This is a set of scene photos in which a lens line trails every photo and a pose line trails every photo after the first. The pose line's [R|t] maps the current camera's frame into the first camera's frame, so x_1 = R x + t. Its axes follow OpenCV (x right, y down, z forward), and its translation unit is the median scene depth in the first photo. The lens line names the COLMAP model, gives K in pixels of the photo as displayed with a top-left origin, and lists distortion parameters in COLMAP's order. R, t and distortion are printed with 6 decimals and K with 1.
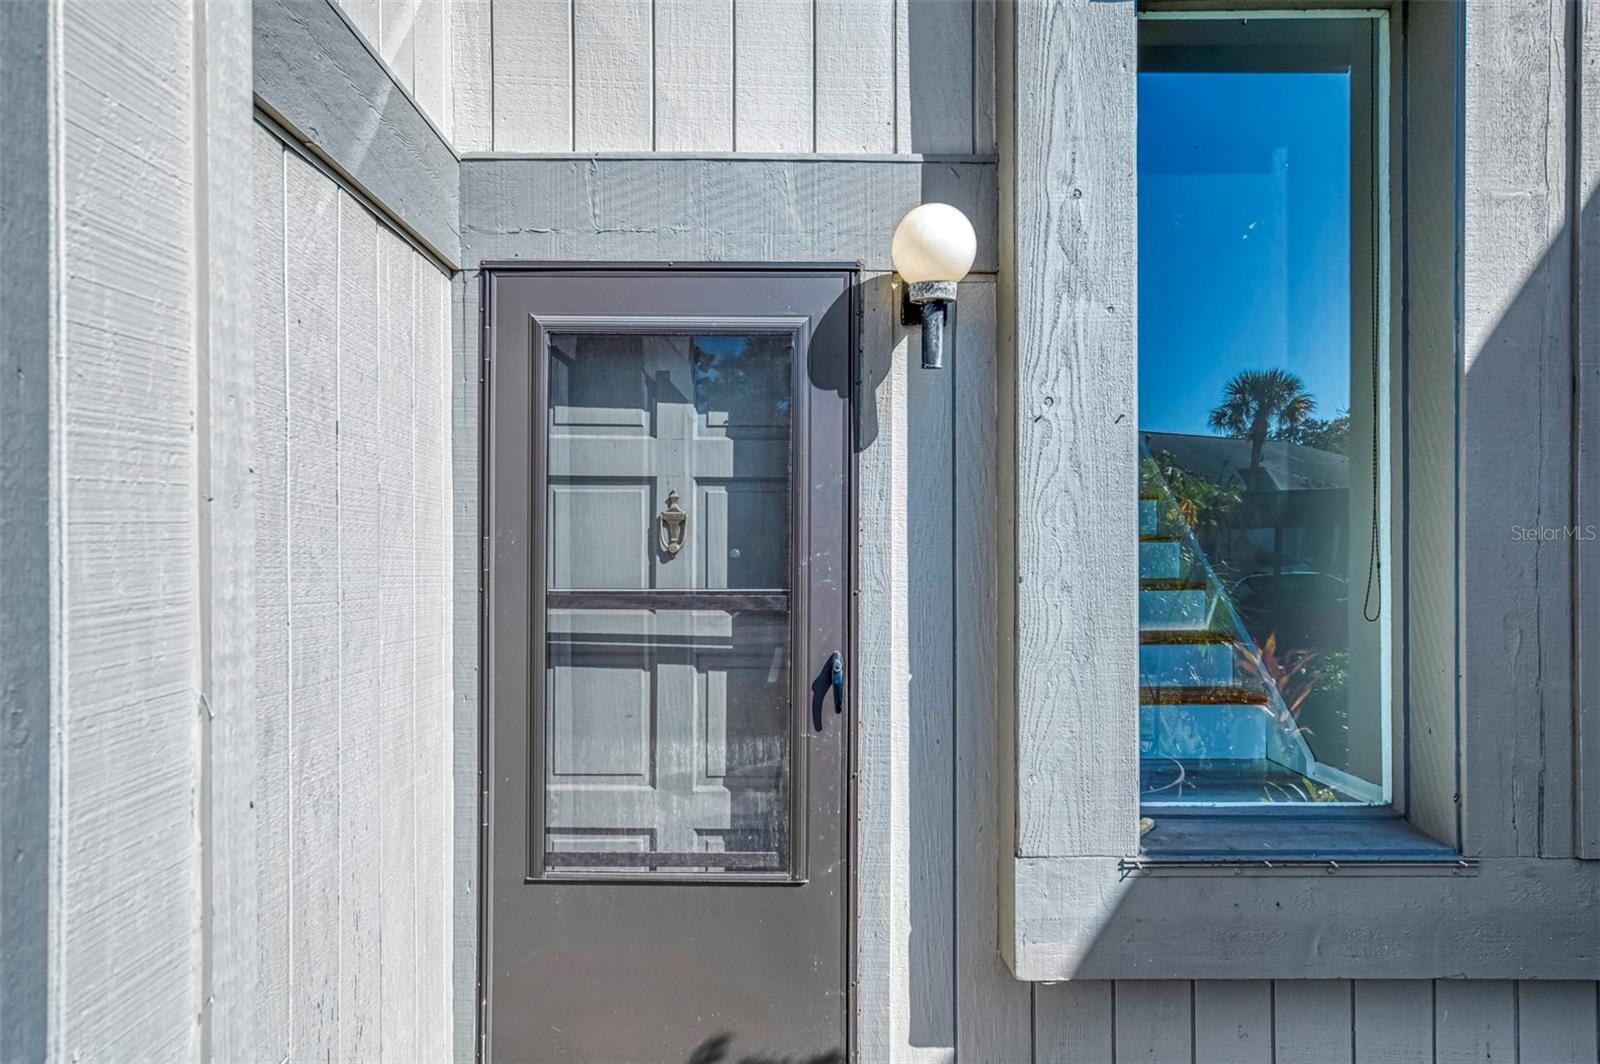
lens RADIAL K [[1030.2, 0, 802.9], [0, 1030.2, 535.1], [0, 0, 1]] dist [0.005457, 0.006408]
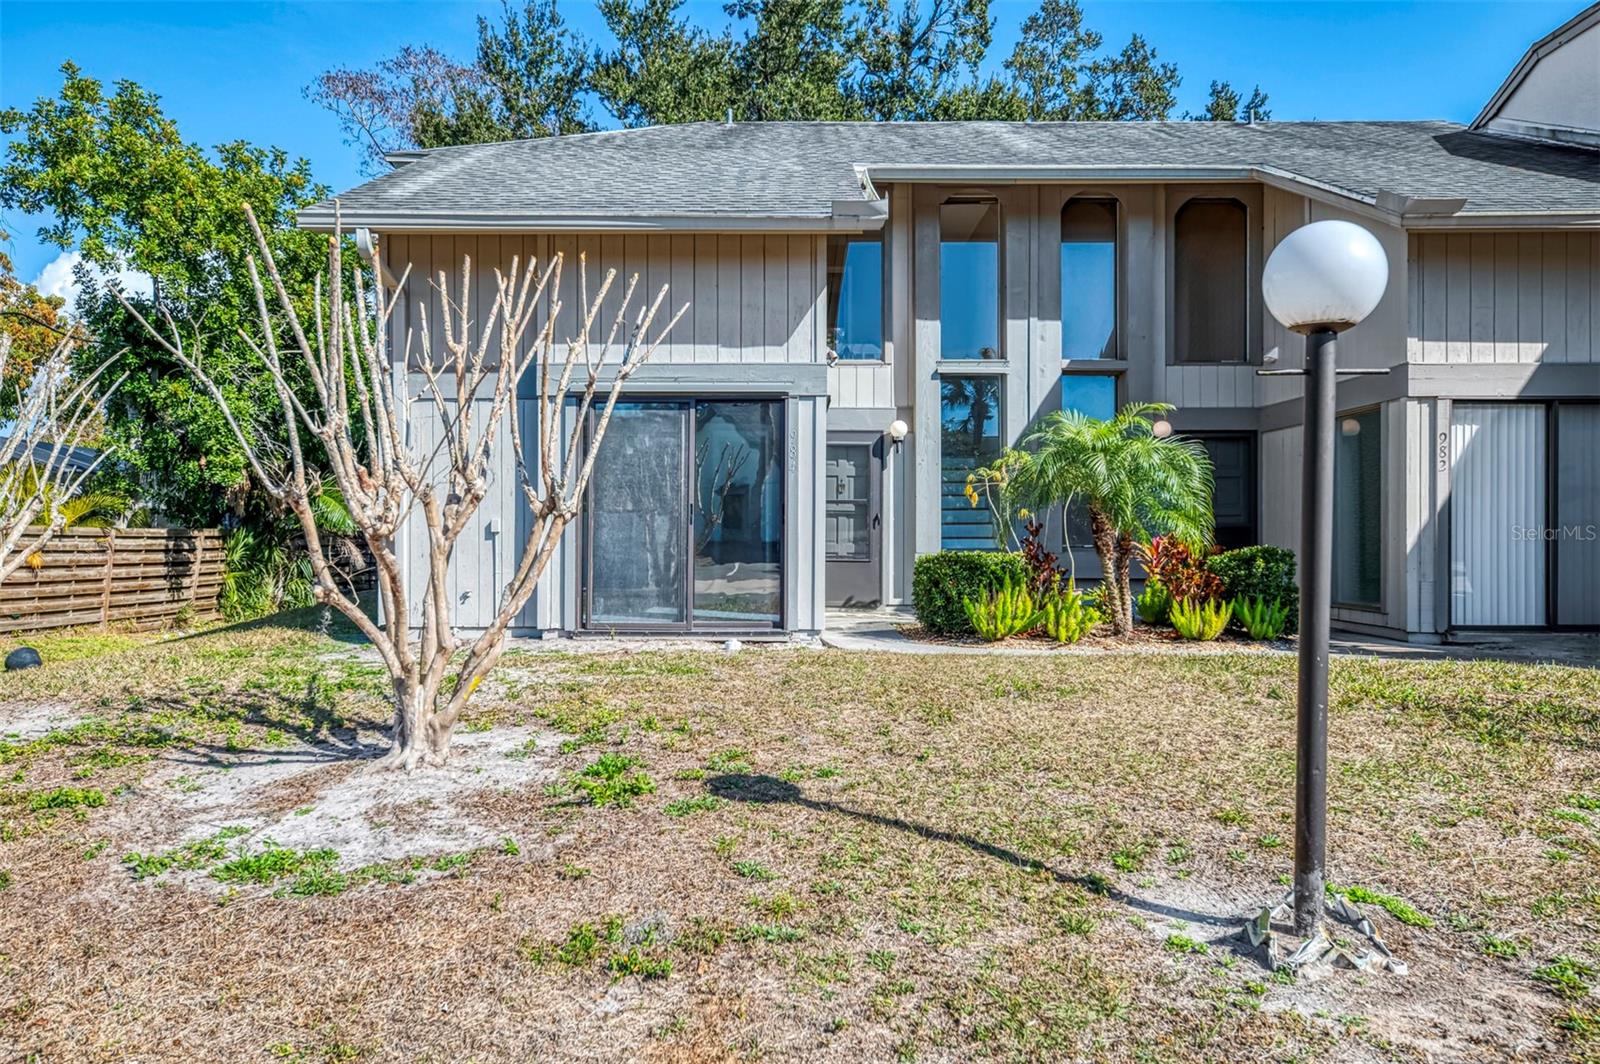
lens RADIAL K [[1030.2, 0, 789.8], [0, 1030.2, 531.0], [0, 0, 1]] dist [0.005457, 0.006408]
pose [[0.999985, 0.004806, -0.002577, -0.357426], [-0.004803, 0.999988, 0.000962, 0.192642], [0.002581, -0.000949, 0.999996, -3.701361]]
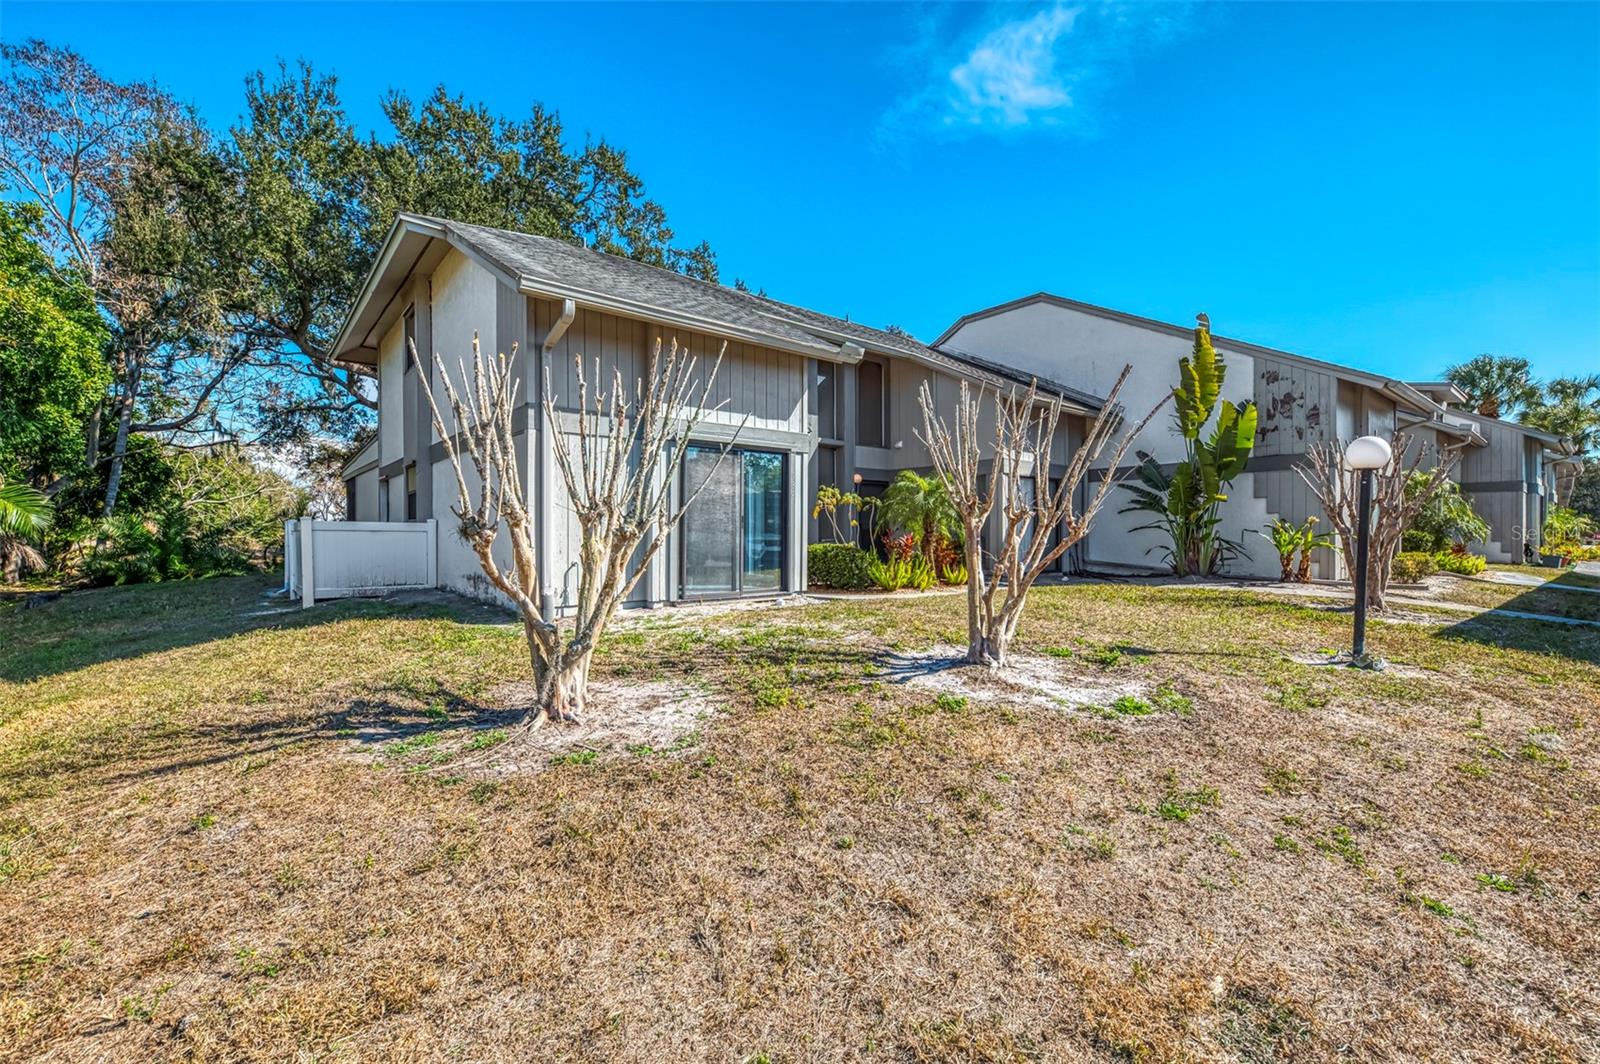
lens RADIAL K [[660.0, 0, 808.9], [0, 660.0, 533.1], [0, 0, 1]] dist [0.000508, 0.000035]
pose [[0.769766, 0.002976, 0.638319, -2.641273], [-0.003391, 0.999994, -0.000573, 0.200634], [-0.638317, -0.001723, 0.769772, -3.155784]]
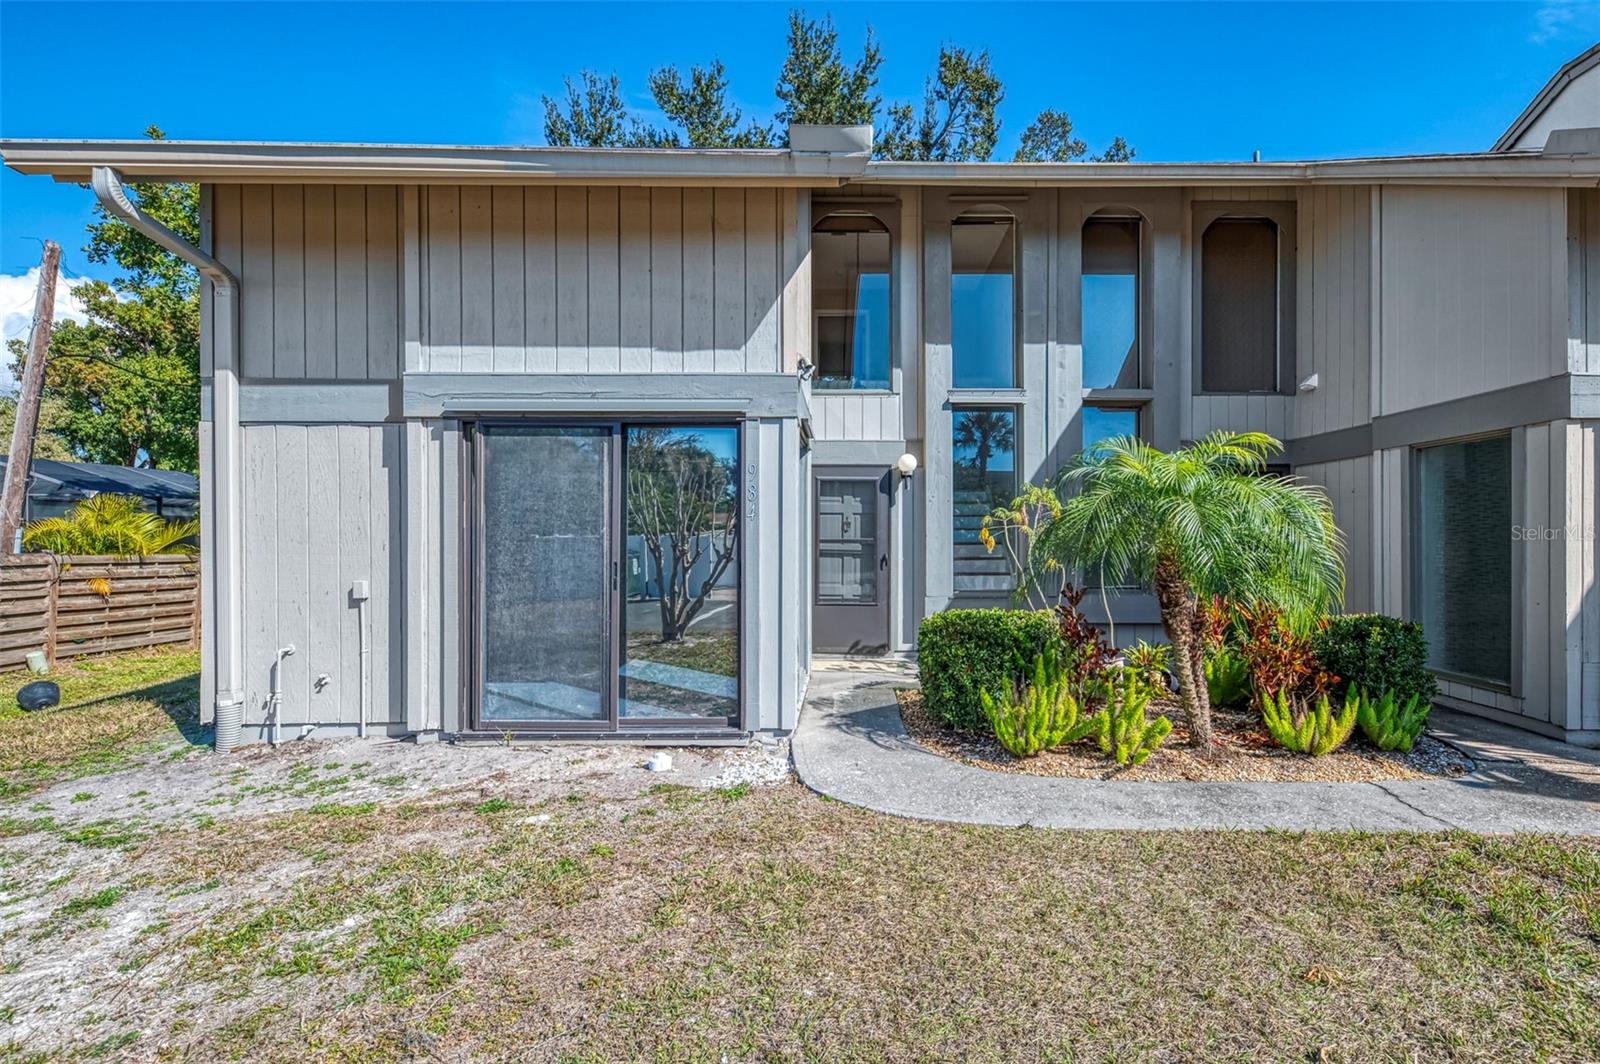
lens RADIAL K [[711.8, 0, 856.3], [0, 711.8, 537.6], [0, 0, 1]] dist [0.005904, -0.000698]
pose [[0.999988, 0.003931, 0.002833, -0.101489], [-0.003941, 0.999985, 0.003756, 0.037260], [-0.002818, -0.003767, 0.999989, -2.033612]]
